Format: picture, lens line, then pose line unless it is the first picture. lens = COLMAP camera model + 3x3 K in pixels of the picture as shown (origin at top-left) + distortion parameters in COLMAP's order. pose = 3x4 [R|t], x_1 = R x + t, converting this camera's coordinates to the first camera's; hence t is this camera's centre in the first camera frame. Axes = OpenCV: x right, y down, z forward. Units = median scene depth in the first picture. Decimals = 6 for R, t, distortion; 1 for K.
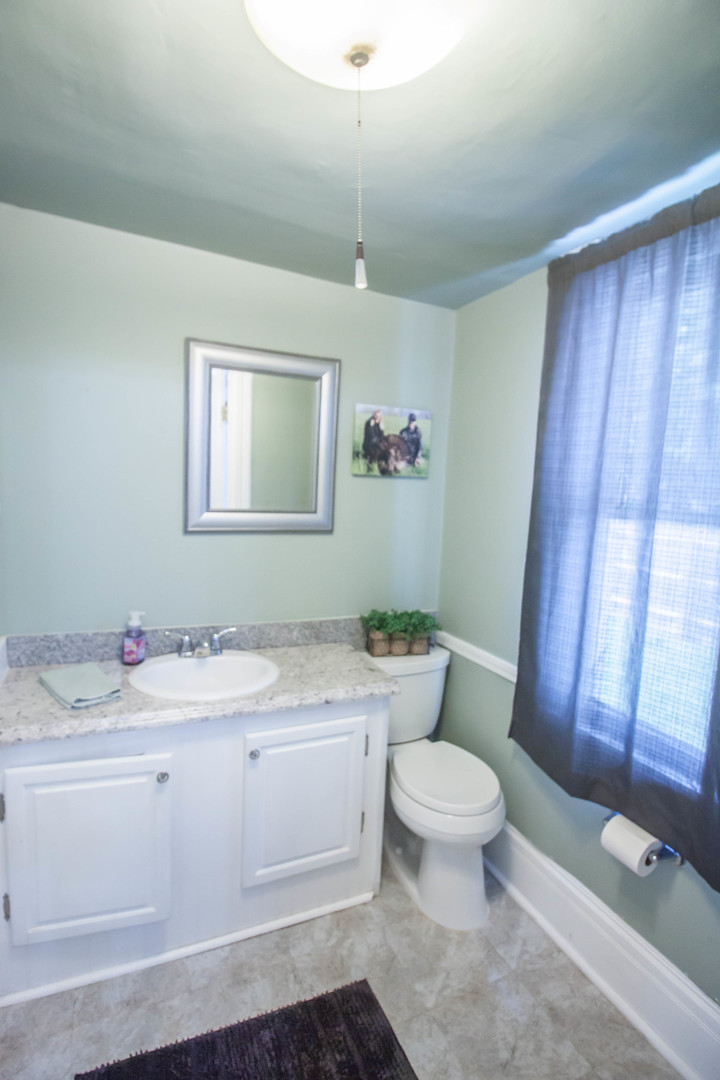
lens RADIAL K [[505.6, 0, 356.0], [0, 505.6, 540.1], [0, 0, 1]] dist [-0.013684, -0.000285]
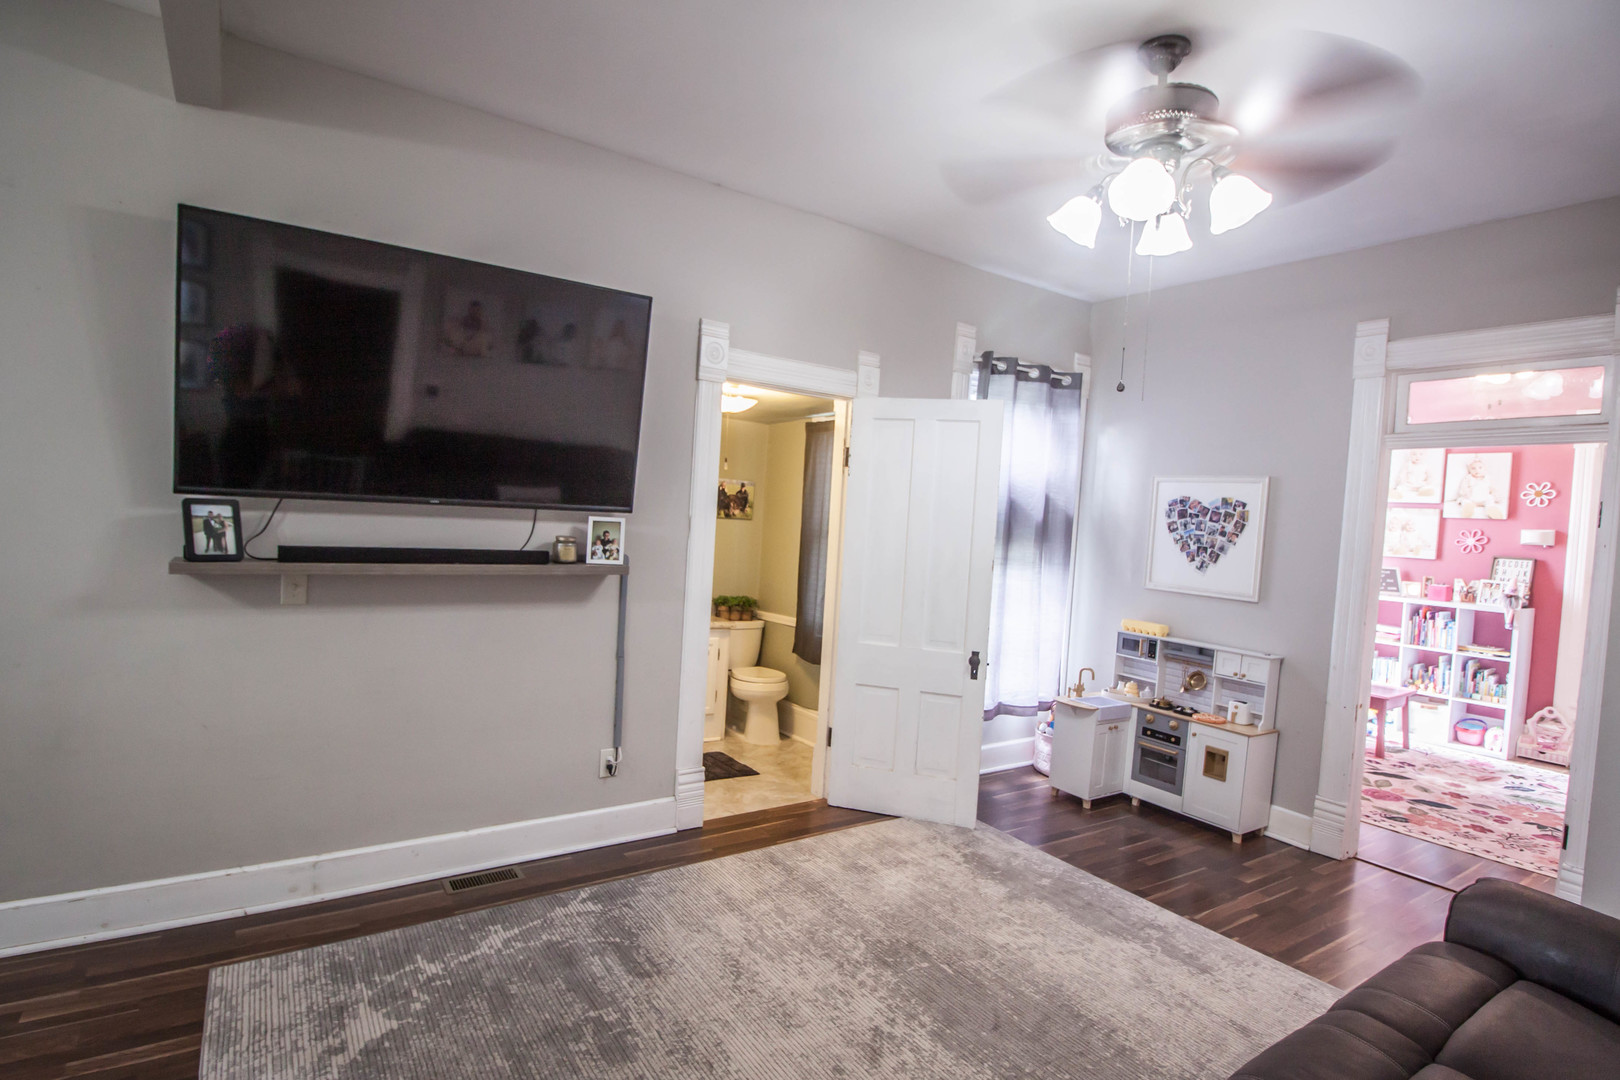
lens RADIAL K [[818.4, 0, 810.5], [0, 818.4, 544.1], [0, 0, 1]] dist [-0.011223, -0.002006]
pose [[0.983091, 0.012525, 0.182688, -0.178435], [-0.000661, 0.997894, -0.064859, 0.149983], [-0.183116, 0.063642, 0.981029, -1.849949]]
